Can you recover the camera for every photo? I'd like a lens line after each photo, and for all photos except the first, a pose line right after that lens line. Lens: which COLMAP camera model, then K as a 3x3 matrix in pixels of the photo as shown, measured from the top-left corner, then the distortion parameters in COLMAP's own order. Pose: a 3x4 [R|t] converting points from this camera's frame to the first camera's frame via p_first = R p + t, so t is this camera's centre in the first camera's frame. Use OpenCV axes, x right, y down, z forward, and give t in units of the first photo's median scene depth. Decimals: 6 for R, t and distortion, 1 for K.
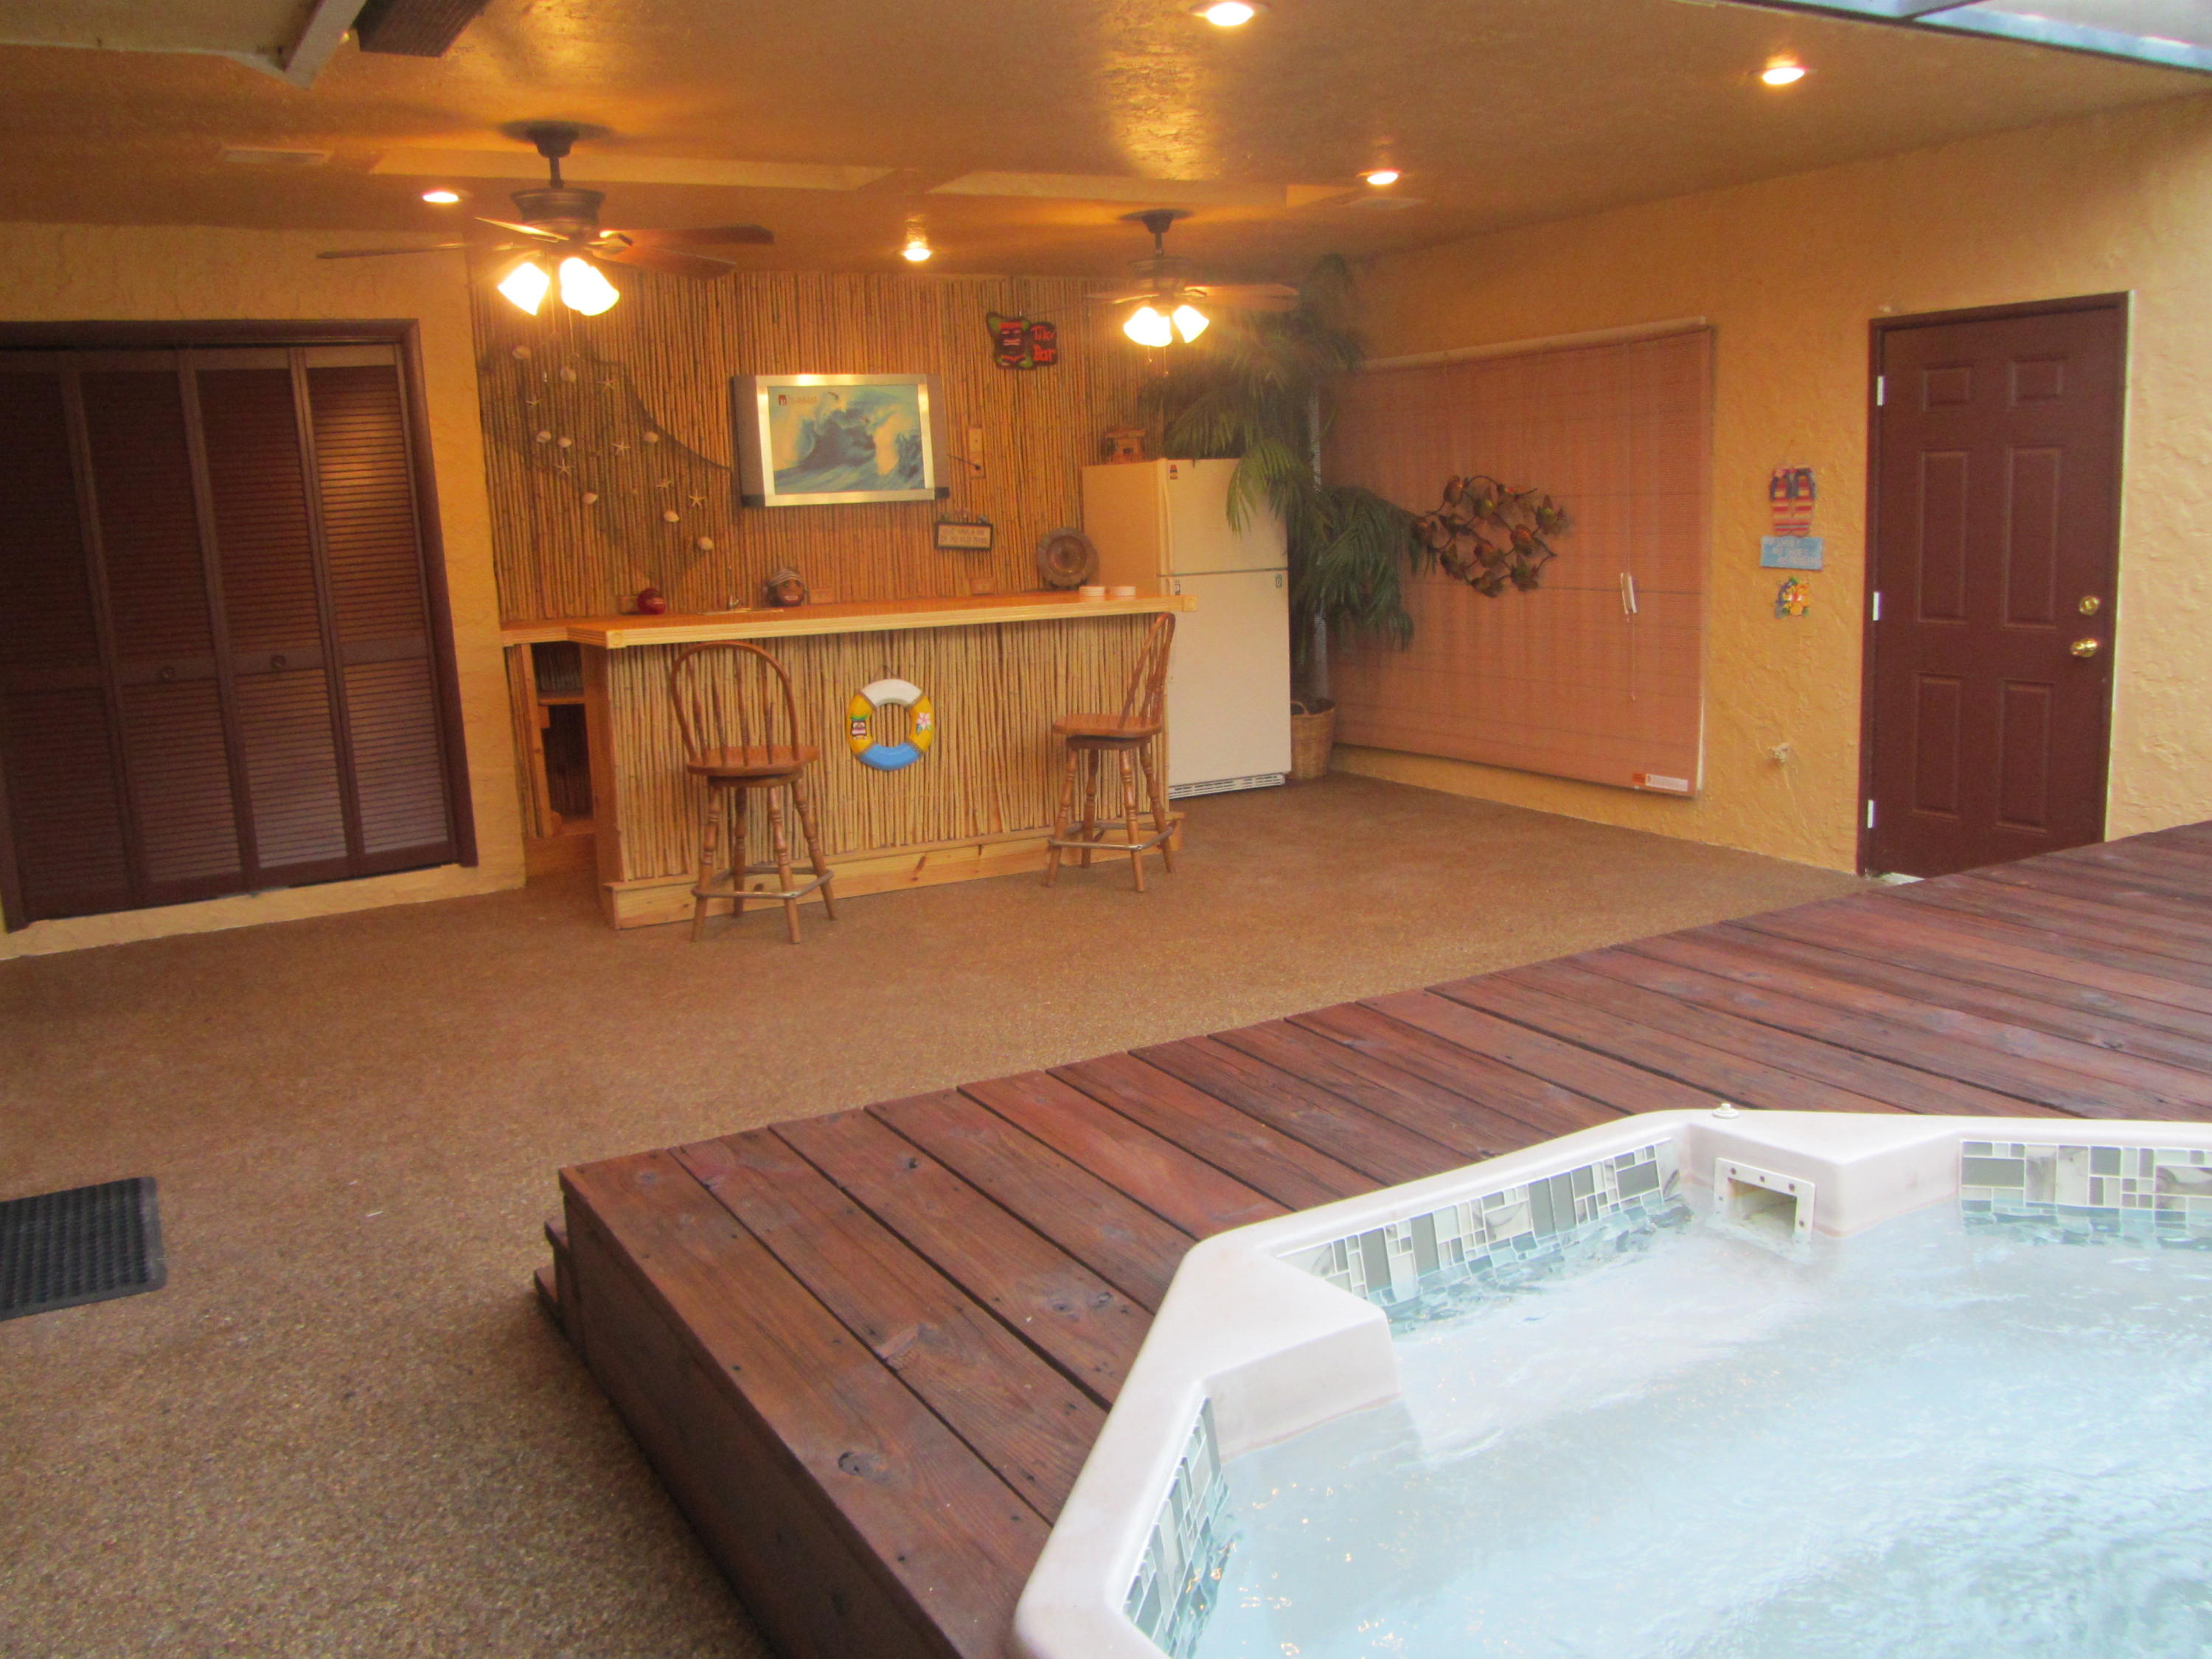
lens RADIAL K [[1849.7, 0, 1154.1], [0, 1849.7, 820.0], [0, 0, 1]] dist [-0.033369, 0.008299]
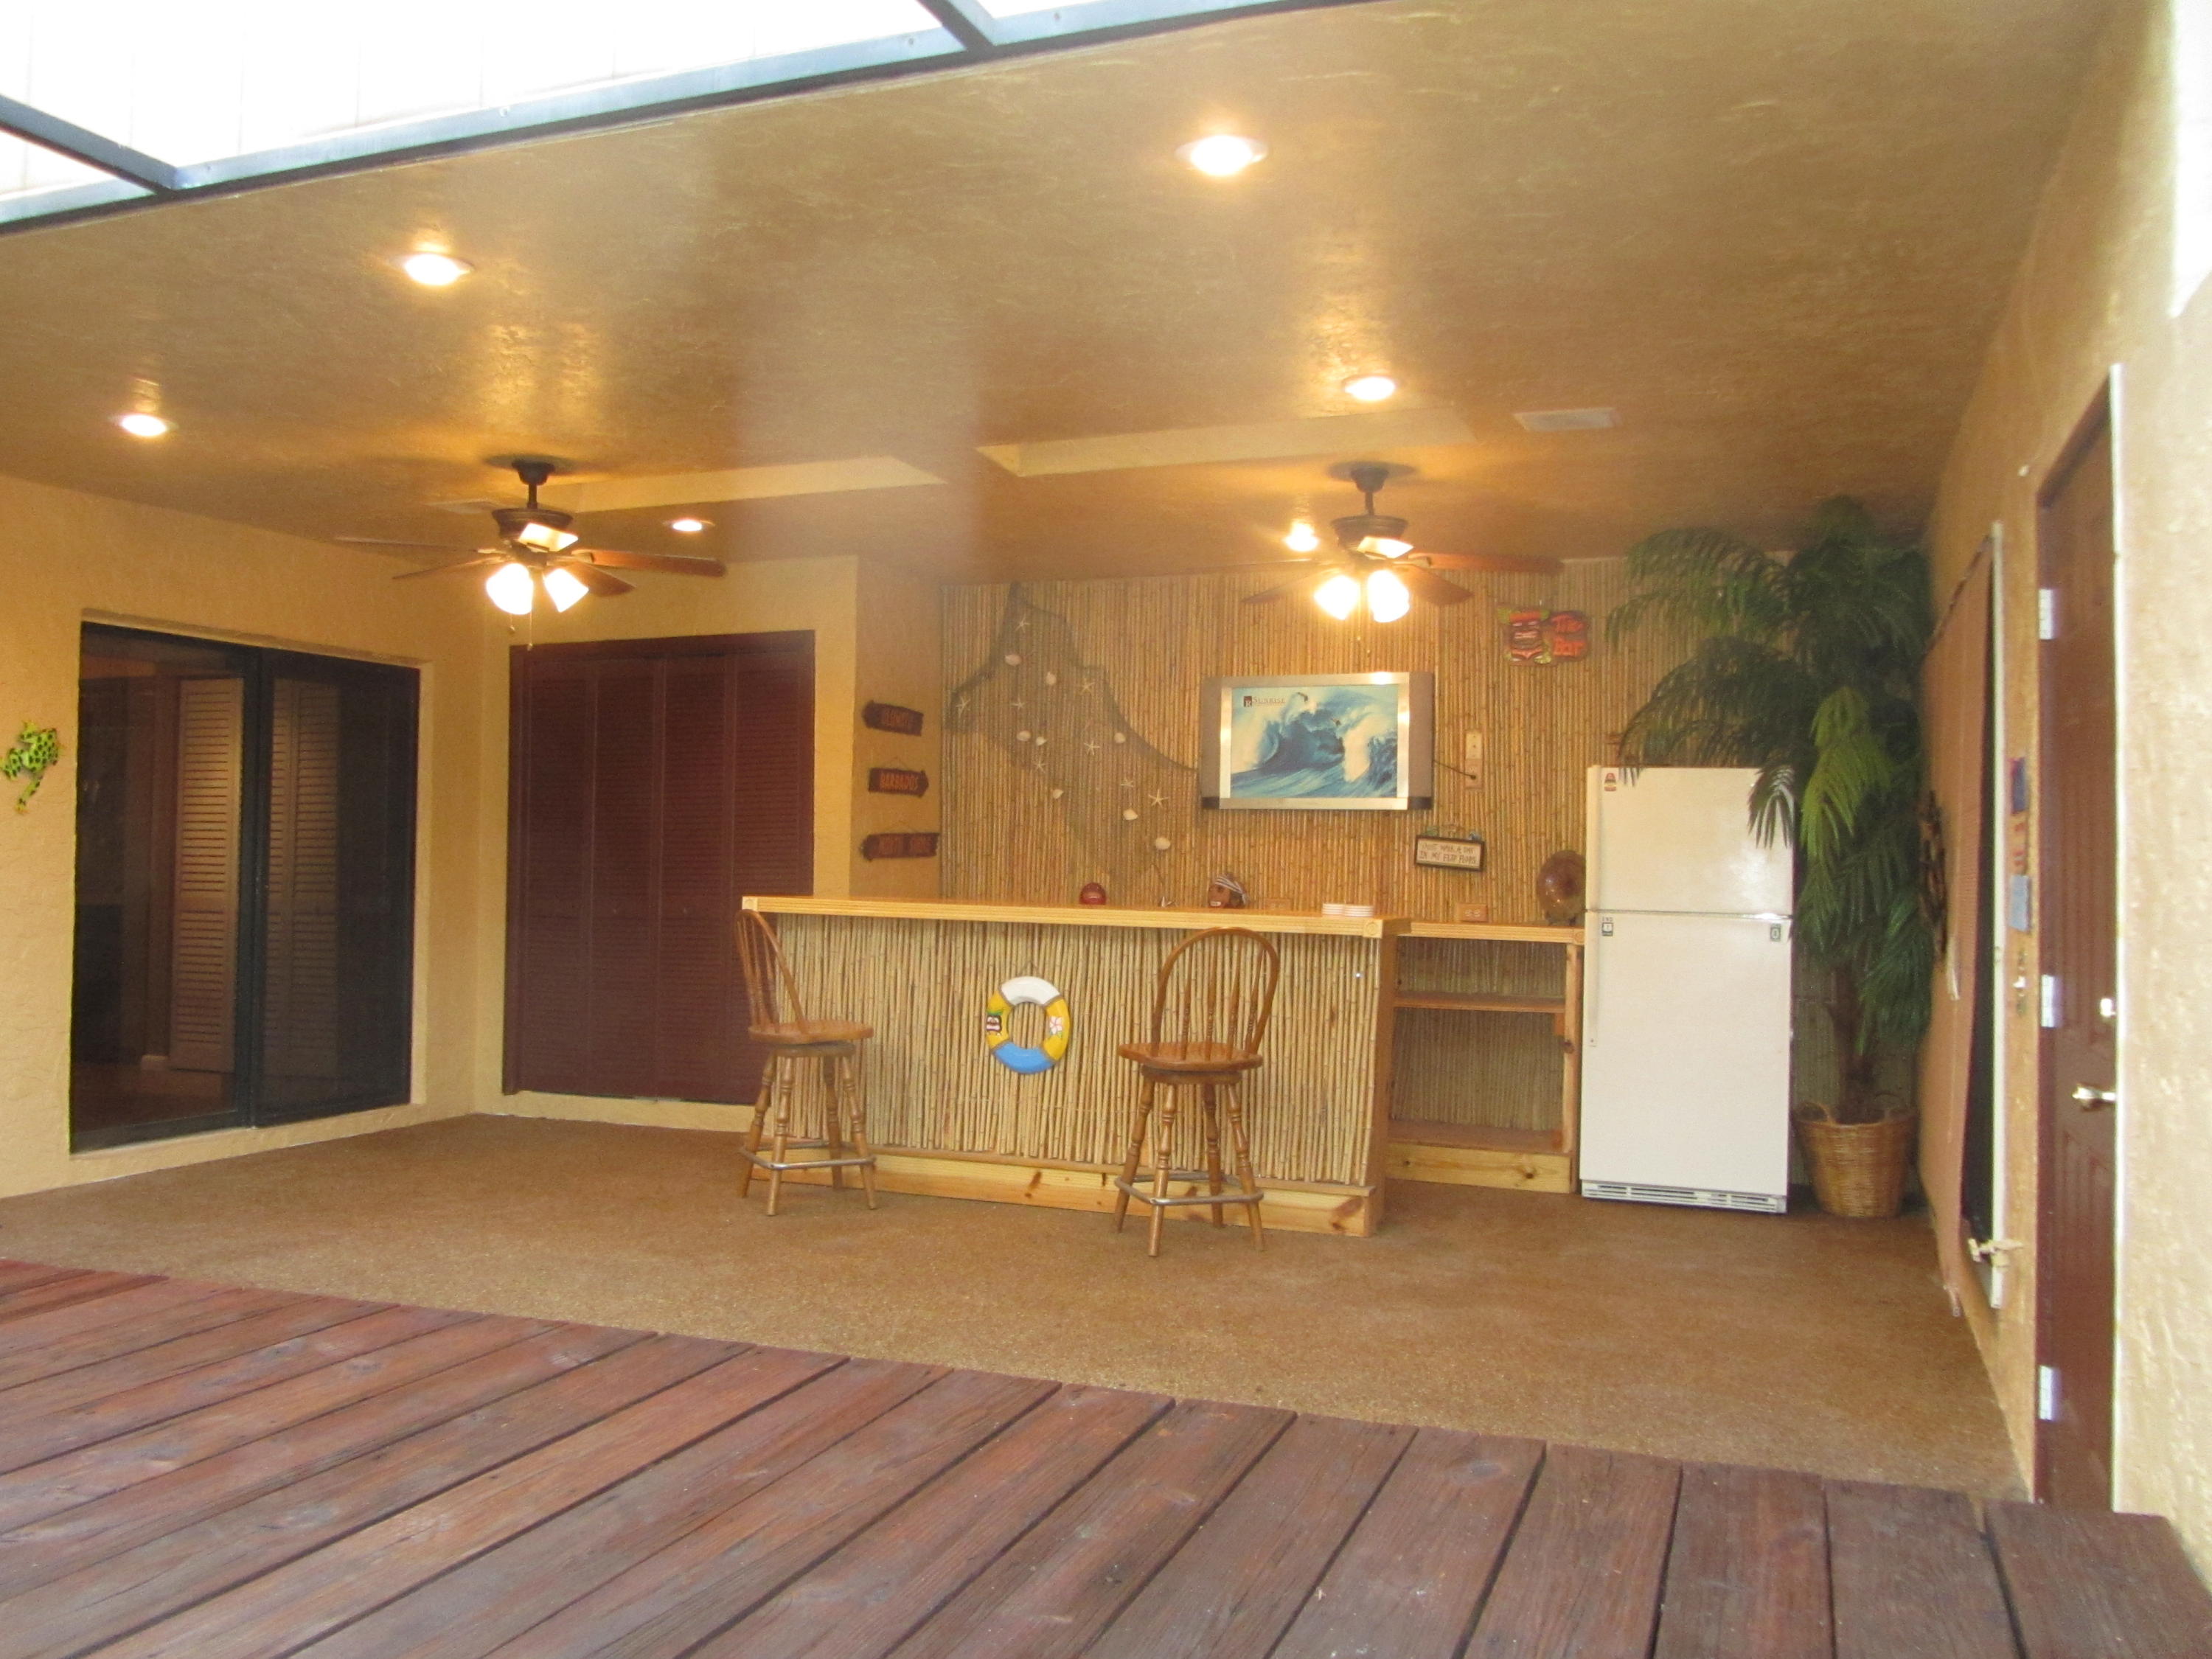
lens RADIAL K [[1882.6, 0, 1096.6], [0, 1882.6, 821.1], [0, 0, 1]] dist [0.006517, 0.001082]
pose [[0.625577, 0.029624, -0.779600, 0.549032], [-0.177881, 0.978374, -0.105560, -0.051053], [0.759613, 0.204712, 0.617318, 0.364434]]
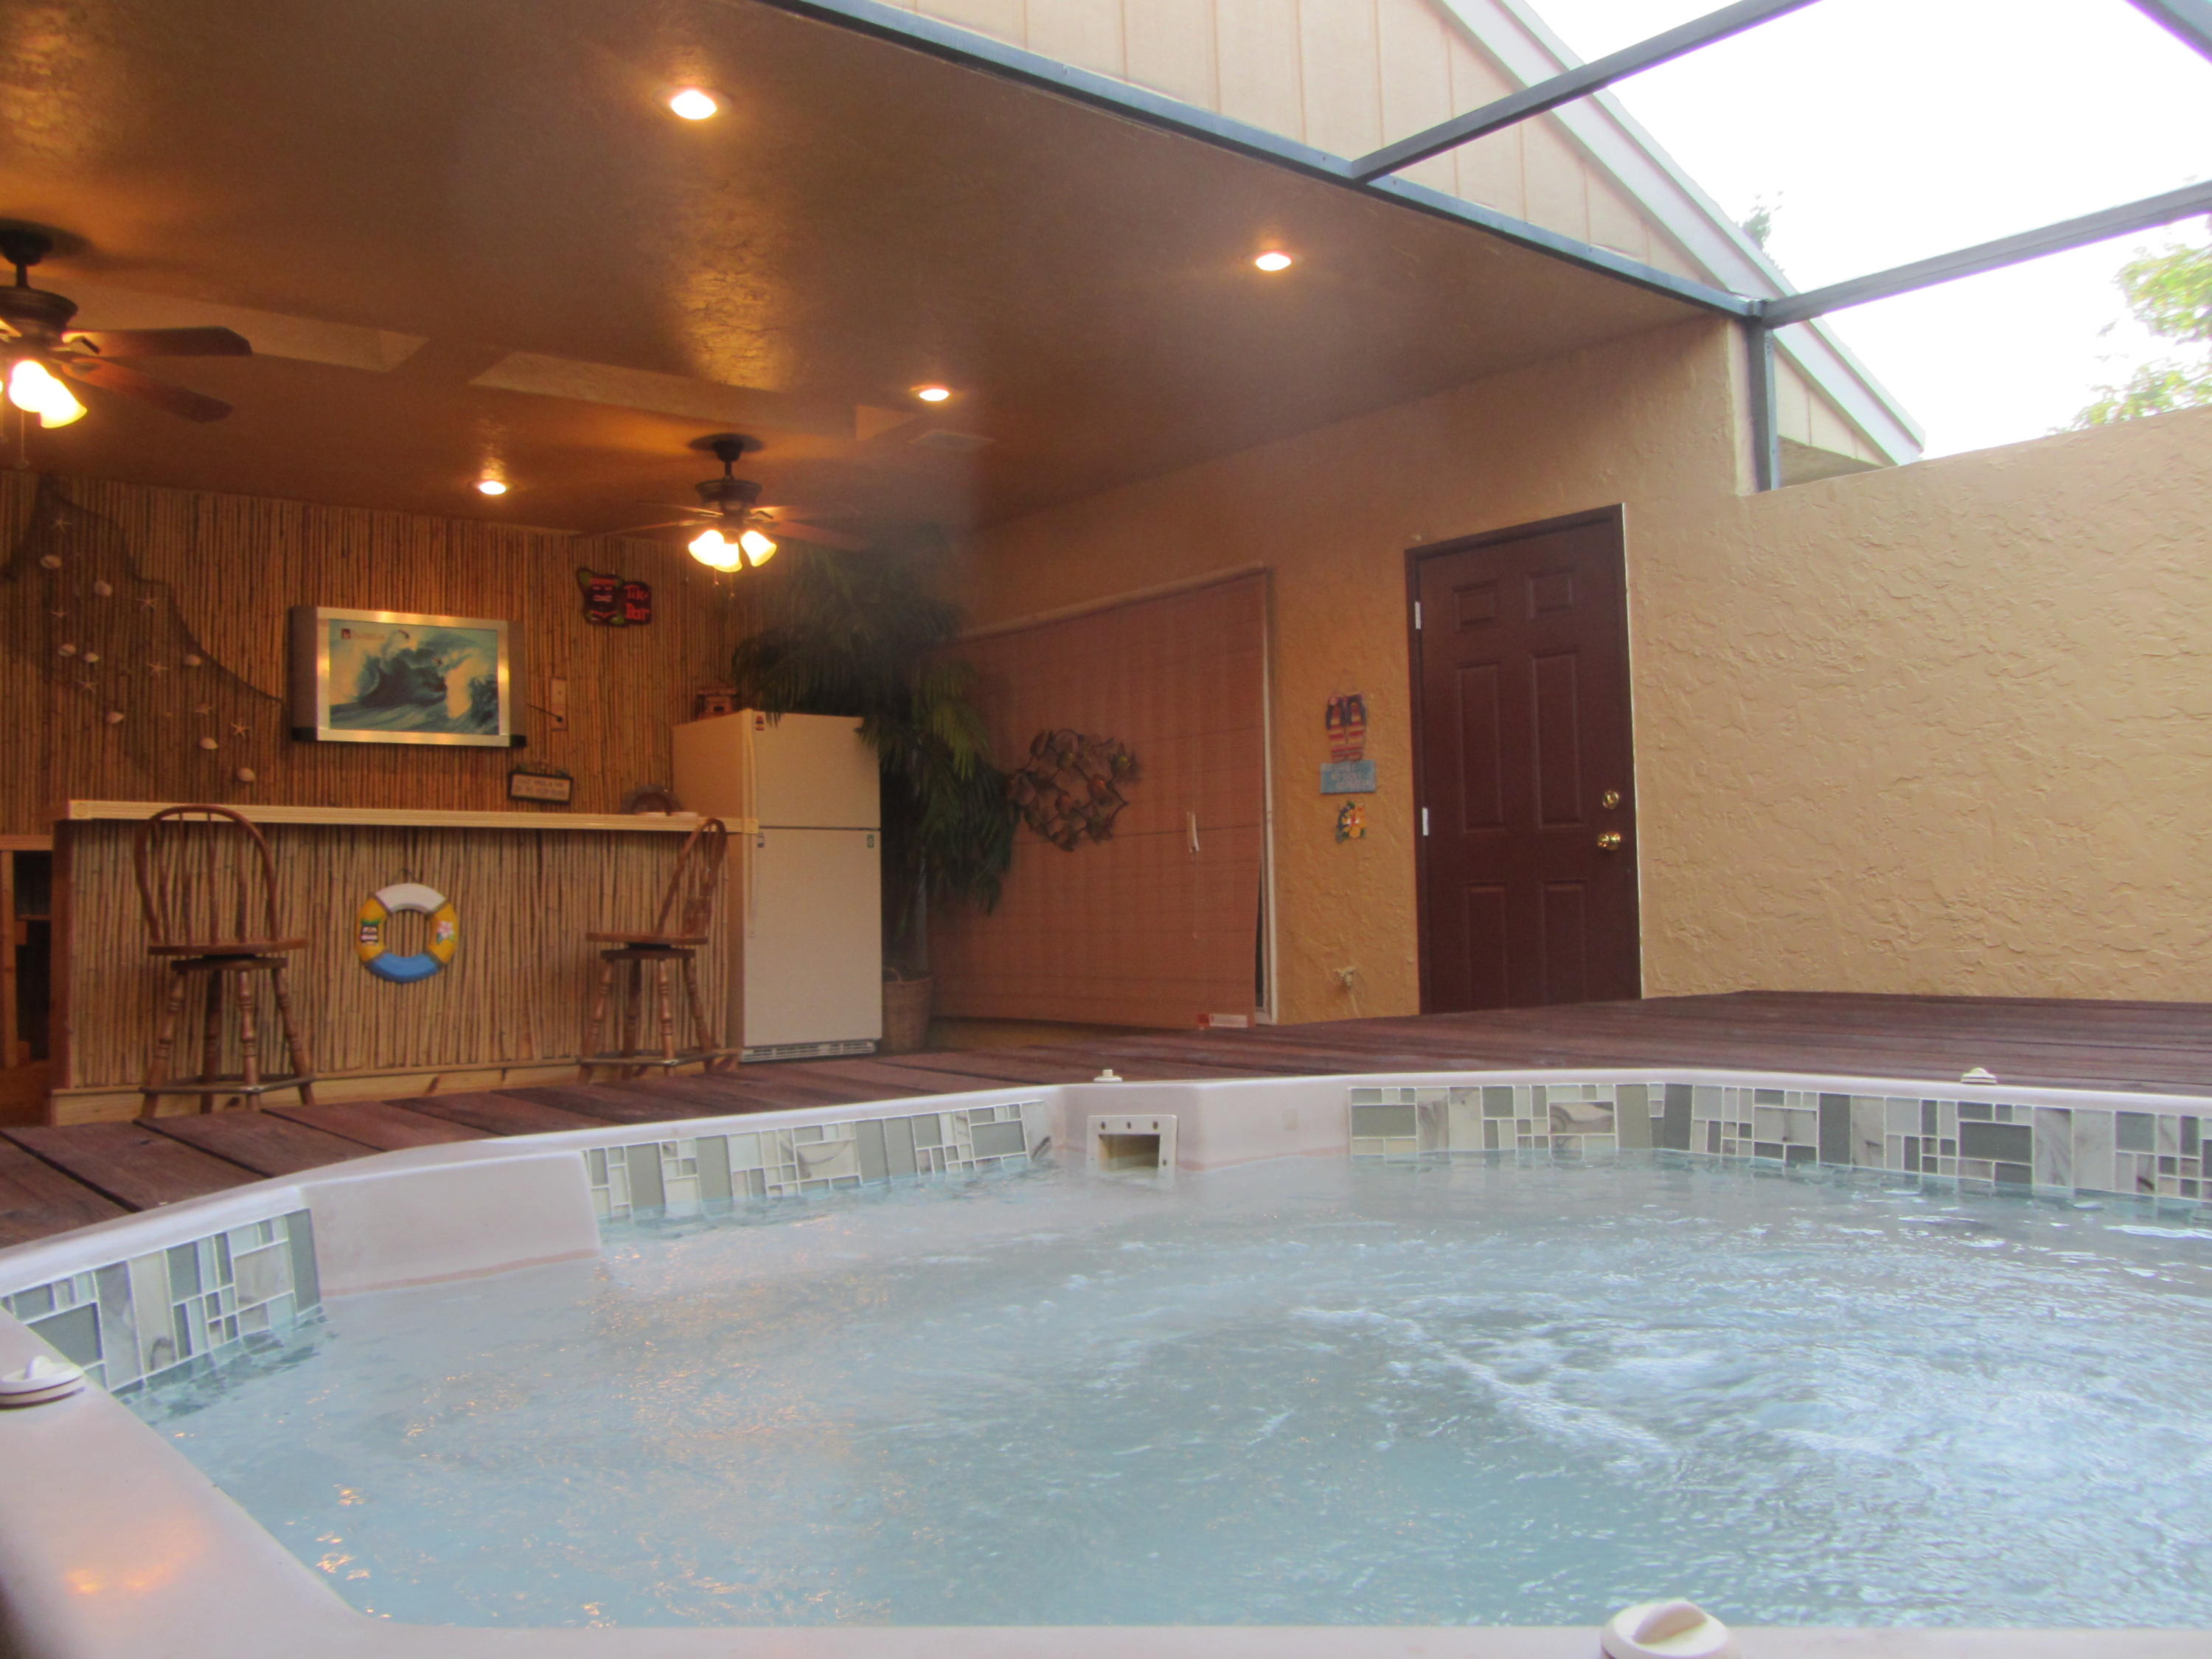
lens RADIAL K [[1838.6, 0, 1158.9], [0, 1838.6, 817.7], [0, 0, 1]] dist [-0.034638, 0.013735]
pose [[0.987374, 0.022082, 0.156862, 0.074469], [0.014179, 0.973942, -0.226355, 0.092936], [-0.157773, 0.225721, 0.961331, 0.039620]]
